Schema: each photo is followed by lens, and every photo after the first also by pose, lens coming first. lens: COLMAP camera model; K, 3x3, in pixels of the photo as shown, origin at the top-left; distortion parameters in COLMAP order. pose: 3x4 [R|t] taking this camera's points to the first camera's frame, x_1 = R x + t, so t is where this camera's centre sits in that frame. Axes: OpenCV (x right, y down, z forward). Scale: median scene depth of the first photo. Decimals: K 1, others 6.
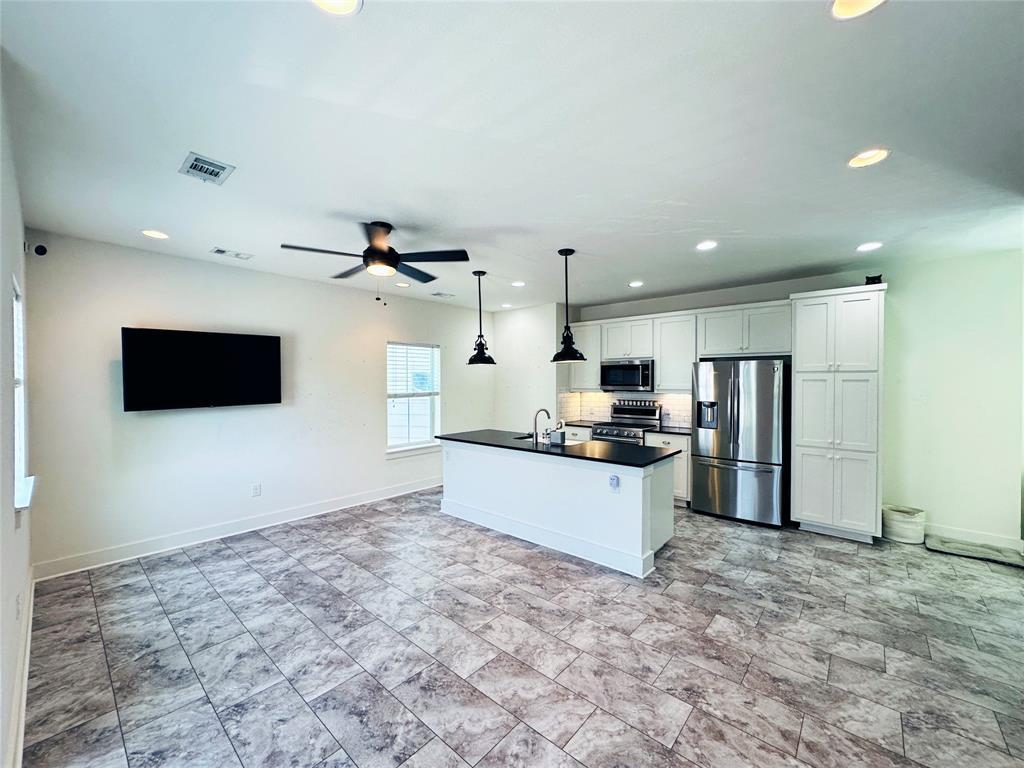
lens RADIAL K [[406.9, 0, 510.4], [0, 406.9, 384.7], [0, 0, 1]] dist [-0.004553, 0.000712]
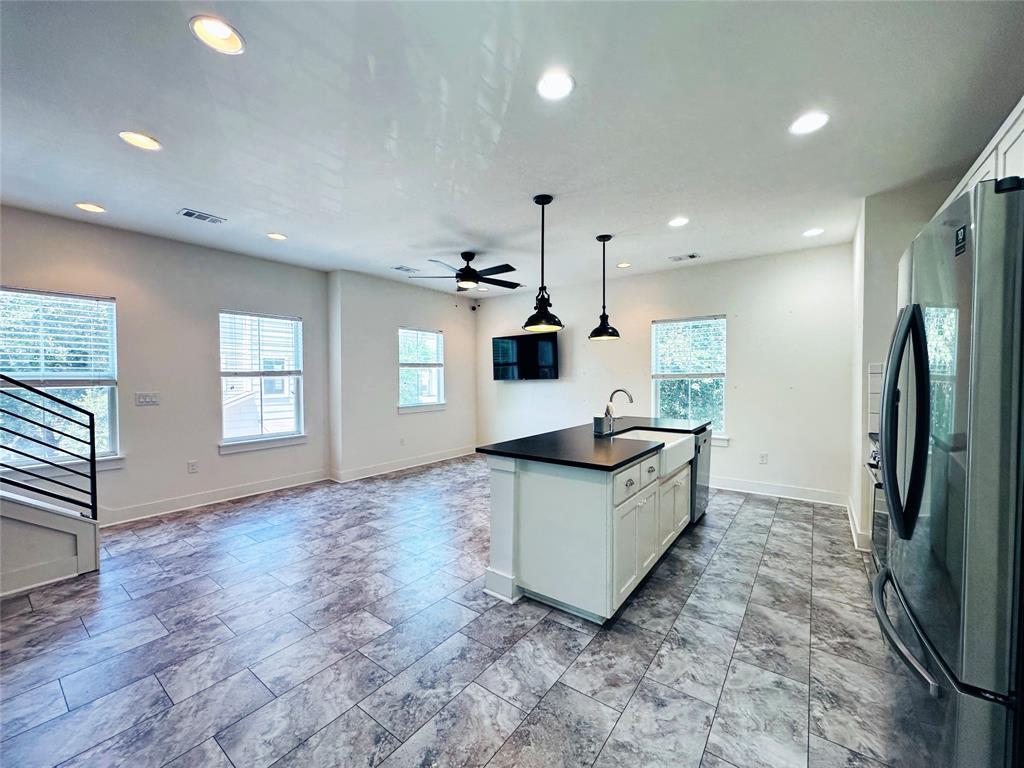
lens RADIAL K [[405.6, 0, 510.5], [0, 405.6, 384.1], [0, 0, 1]] dist [-0.001930, 0.000111]
pose [[0.084781, 0.020344, -0.996192, 0.928129], [-0.004340, 0.999790, 0.020048, 0.039961], [0.996390, 0.002623, 0.084851, 0.811143]]
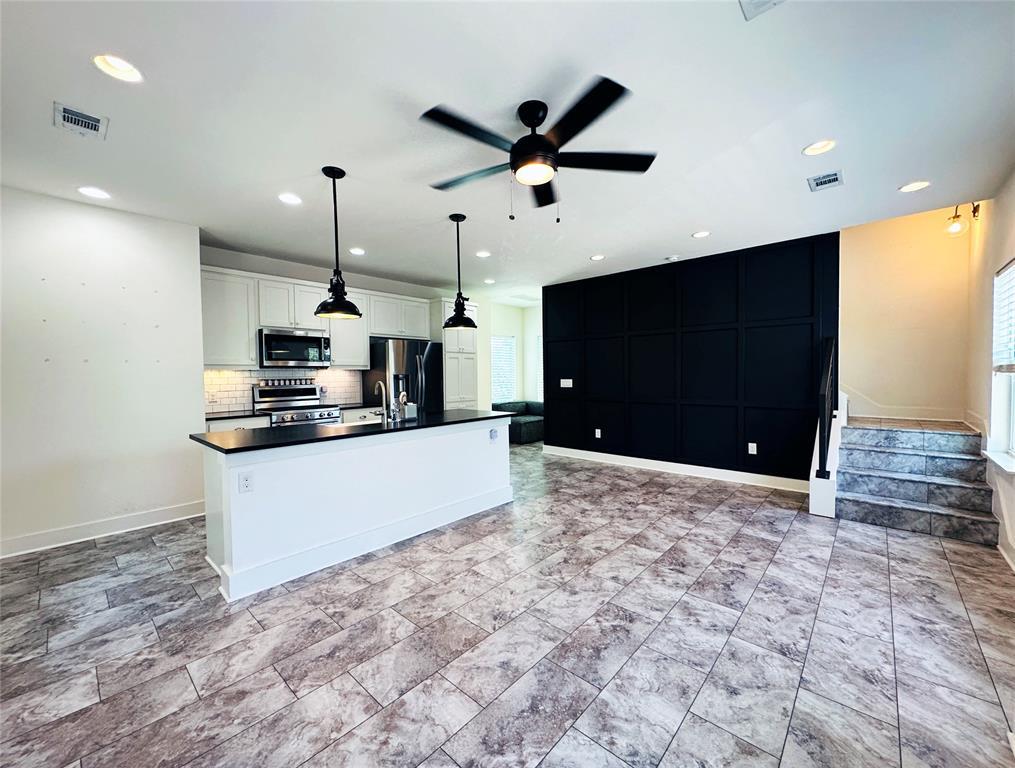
lens RADIAL K [[411.2, 0, 507.5], [0, 411.2, 384.0], [0, 0, 1]] dist [-0.001376, -0.000207]
pose [[0.011043, -0.026667, 0.999583, -0.827598], [0.017617, 0.999494, 0.026470, 0.051768], [-0.999784, 0.017318, 0.011507, 0.822860]]
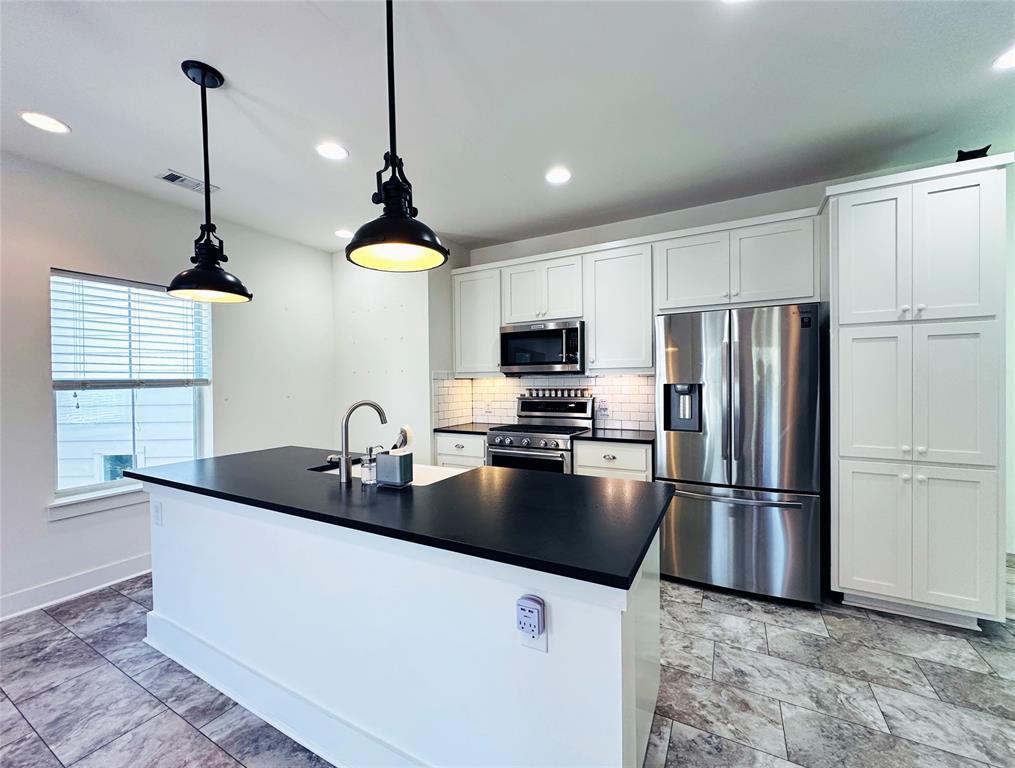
lens RADIAL K [[406.8, 0, 511.4], [0, 406.8, 387.5], [0, 0, 1]] dist [-0.001477, -0.000071]
pose [[0.973551, -0.012254, 0.228142, 0.147654], [0.011603, 0.999924, 0.004195, 0.049949], [-0.228176, -0.001437, 0.973619, 0.605422]]
